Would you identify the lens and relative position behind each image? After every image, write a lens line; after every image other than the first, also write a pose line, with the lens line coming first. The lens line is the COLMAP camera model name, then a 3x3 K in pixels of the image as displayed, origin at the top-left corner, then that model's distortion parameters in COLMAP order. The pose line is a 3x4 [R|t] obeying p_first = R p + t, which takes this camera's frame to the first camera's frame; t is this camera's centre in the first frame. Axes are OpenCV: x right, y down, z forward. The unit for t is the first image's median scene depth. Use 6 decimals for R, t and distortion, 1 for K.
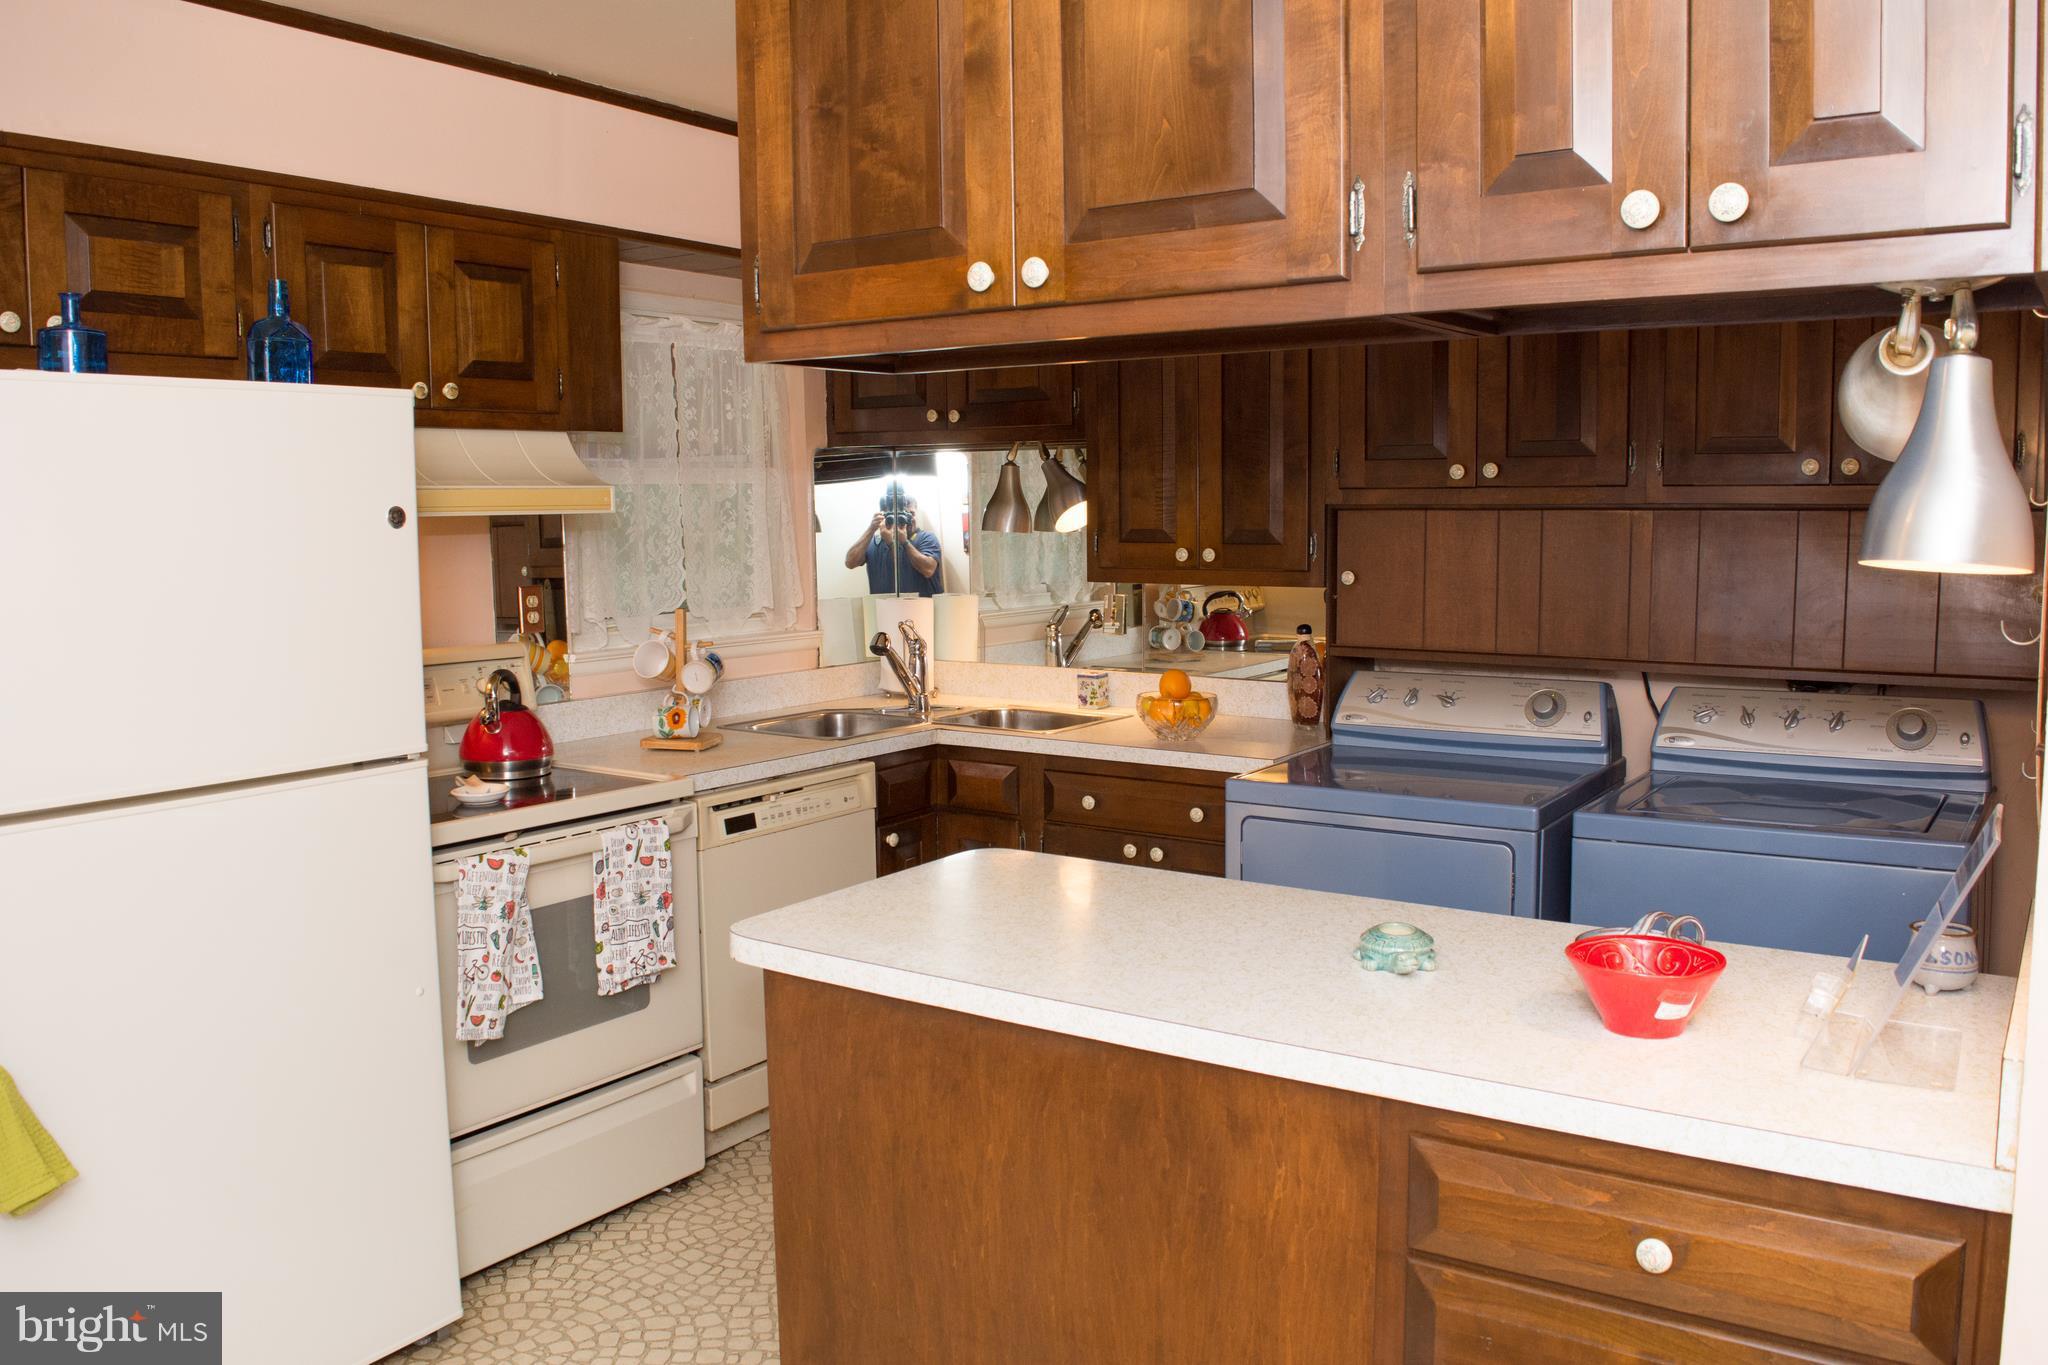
lens RADIAL K [[1603.0, 0, 1025.0], [0, 1603.0, 675.8], [0, 0, 1]] dist [-0.097937, 0.022821]
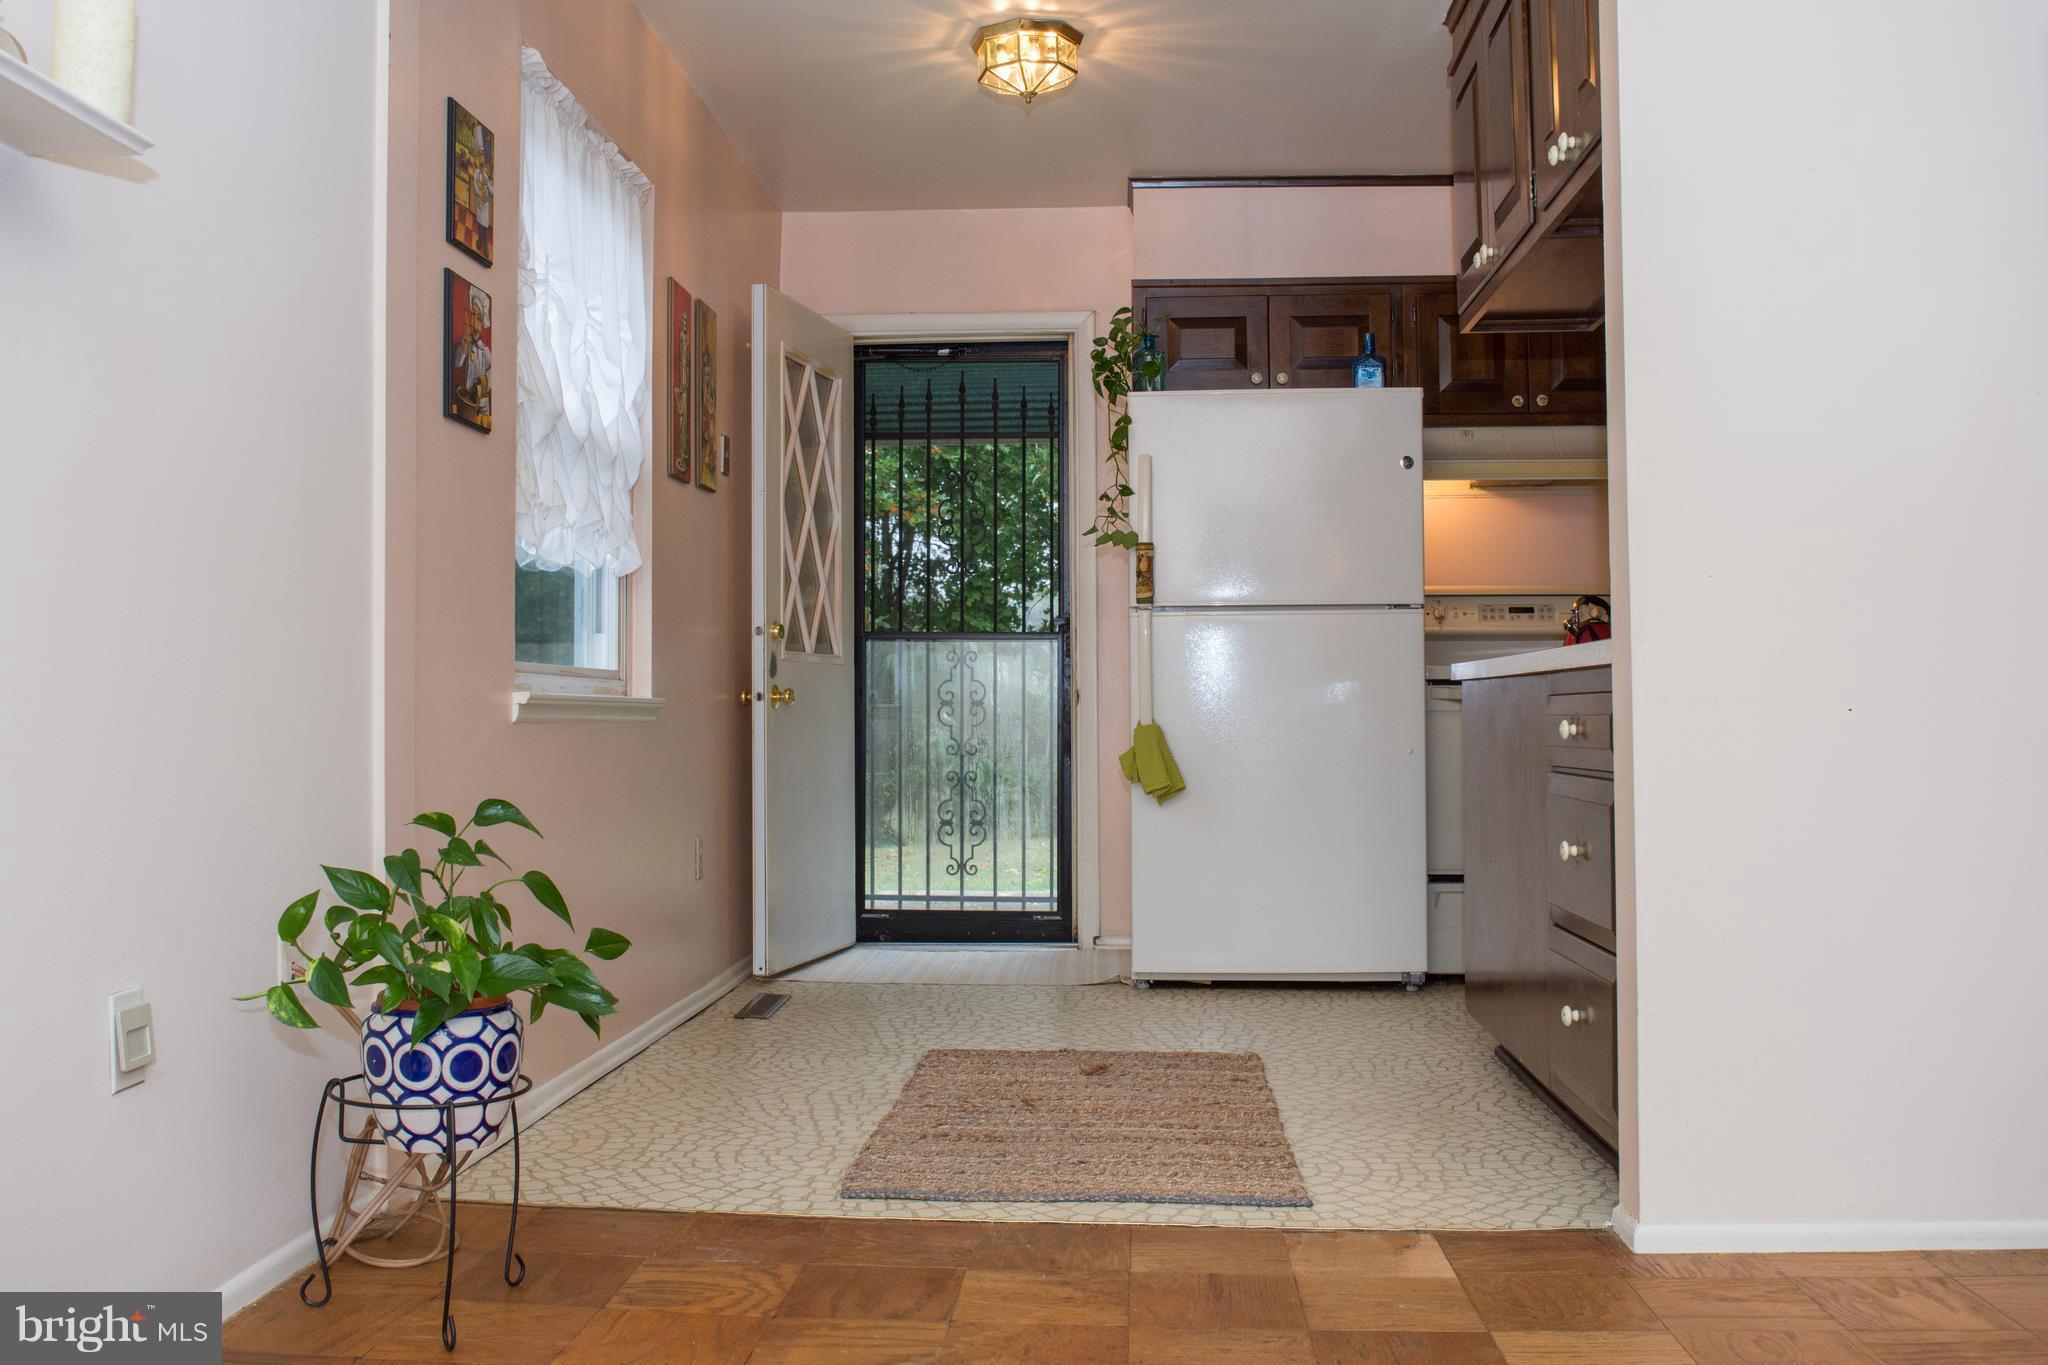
lens RADIAL K [[1828.8, 0, 1024.0], [0, 1828.8, 682.5], [0, 0, 1]] dist [-0.108242, 0.057944]
pose [[0.513851, -0.006825, -0.857852, 0.942212], [-0.088579, 0.994202, -0.060968, 0.257117], [0.853294, 0.107316, 0.510267, -0.285700]]
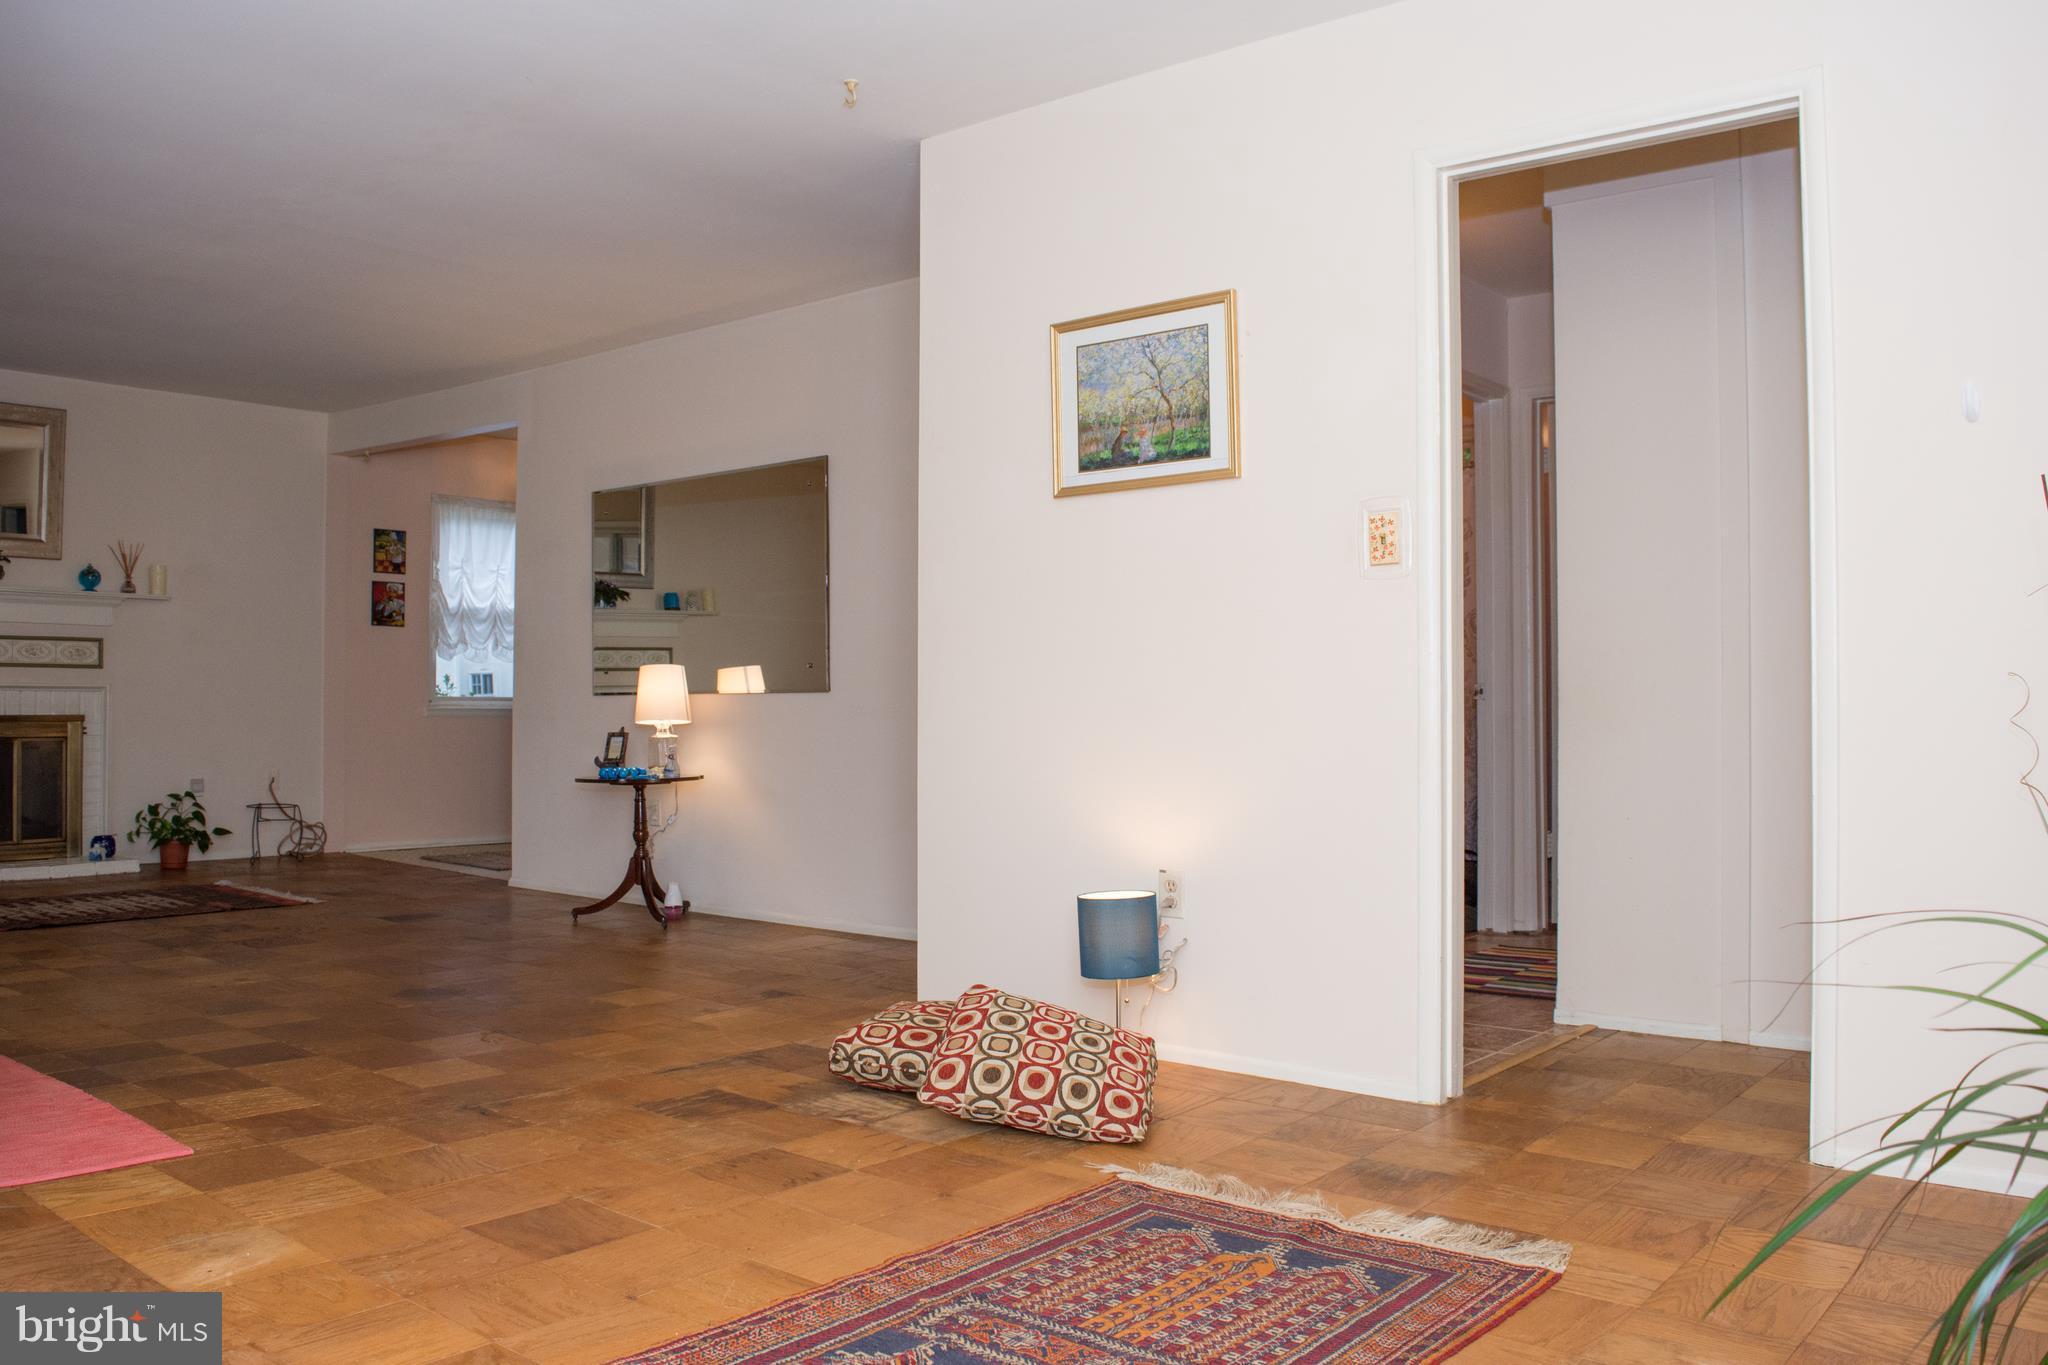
lens RADIAL K [[1603.0, 0, 1025.0], [0, 1603.0, 675.8], [0, 0, 1]] dist [-0.097937, 0.022821]
pose [[-0.098319, -0.007160, -0.995129, 2.787637], [-0.108523, 0.994088, 0.003569, 0.019914], [0.989220, 0.108345, -0.098514, 1.502929]]
